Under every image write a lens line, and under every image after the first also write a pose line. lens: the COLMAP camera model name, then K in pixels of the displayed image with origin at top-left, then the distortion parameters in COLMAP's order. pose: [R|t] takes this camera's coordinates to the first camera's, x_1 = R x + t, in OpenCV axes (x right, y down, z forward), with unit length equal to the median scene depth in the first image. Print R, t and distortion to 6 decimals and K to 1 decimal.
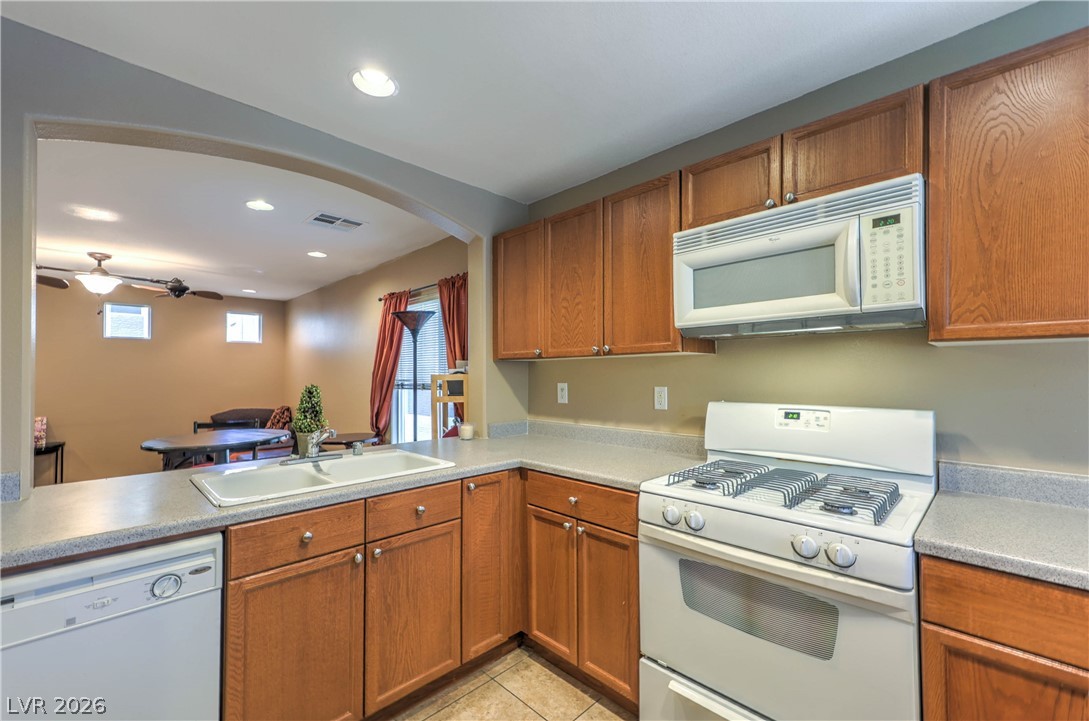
lens RADIAL K [[454.8, 0, 549.9], [0, 454.8, 374.5], [0, 0, 1]] dist [0.000628, 0.001095]
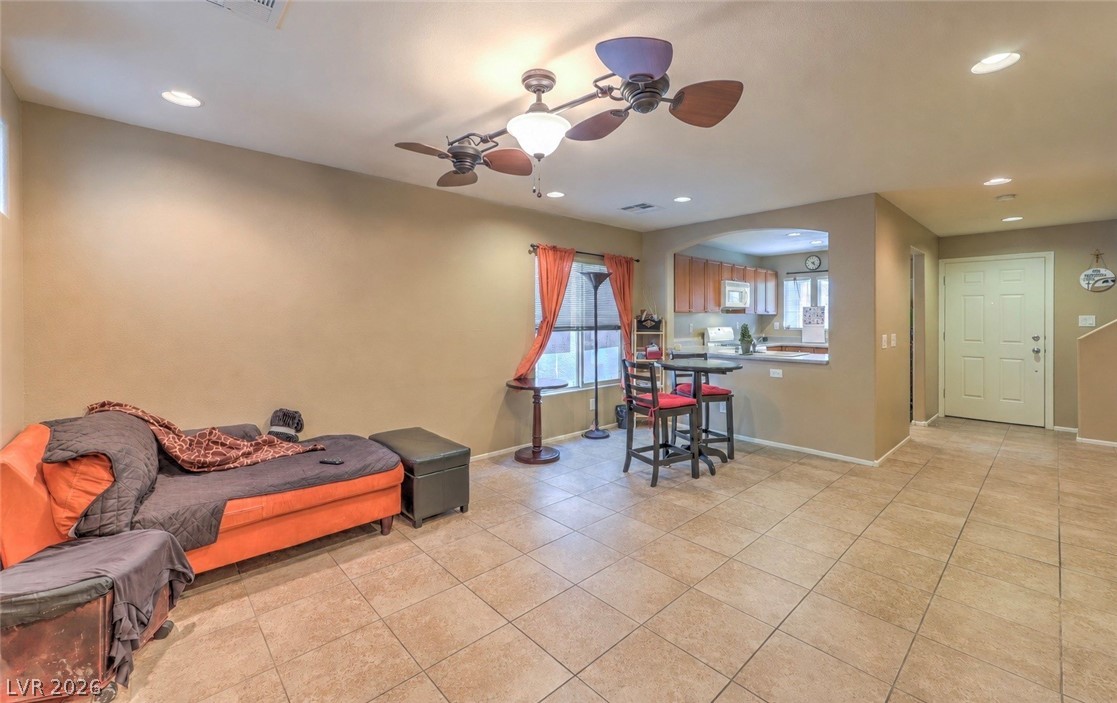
lens RADIAL K [[456.4, 0, 582.1], [0, 456.4, 318.6], [0, 0, 1]] dist [0.014940, -0.000093]
pose [[0.012921, 0.002890, 0.999912, -3.346938], [0.001432, 0.999995, -0.002909, 0.006230], [-0.999915, 0.001469, 0.012917, 2.093840]]
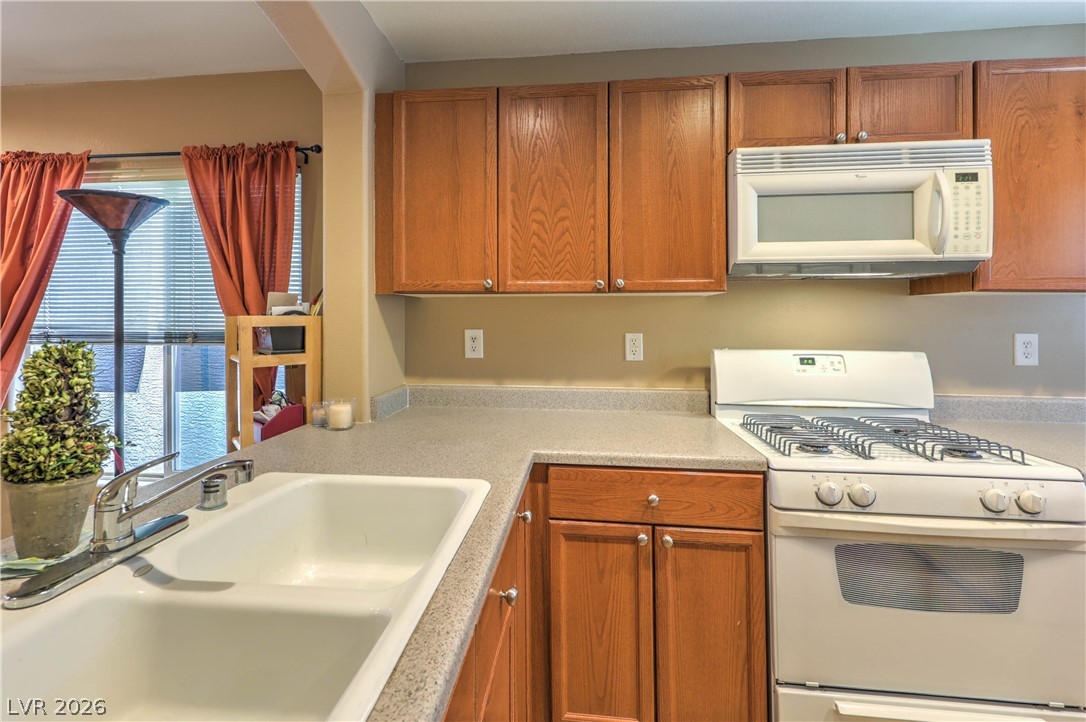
lens RADIAL K [[475.6, 0, 541.4], [0, 475.6, 316.2], [0, 0, 1]] dist [0.004604, -0.000718]
pose [[0.779020, 0.008443, 0.626942, -0.533645], [-0.006164, 0.999964, -0.005807, 0.002583], [-0.626968, 0.000659, 0.779044, 0.537053]]
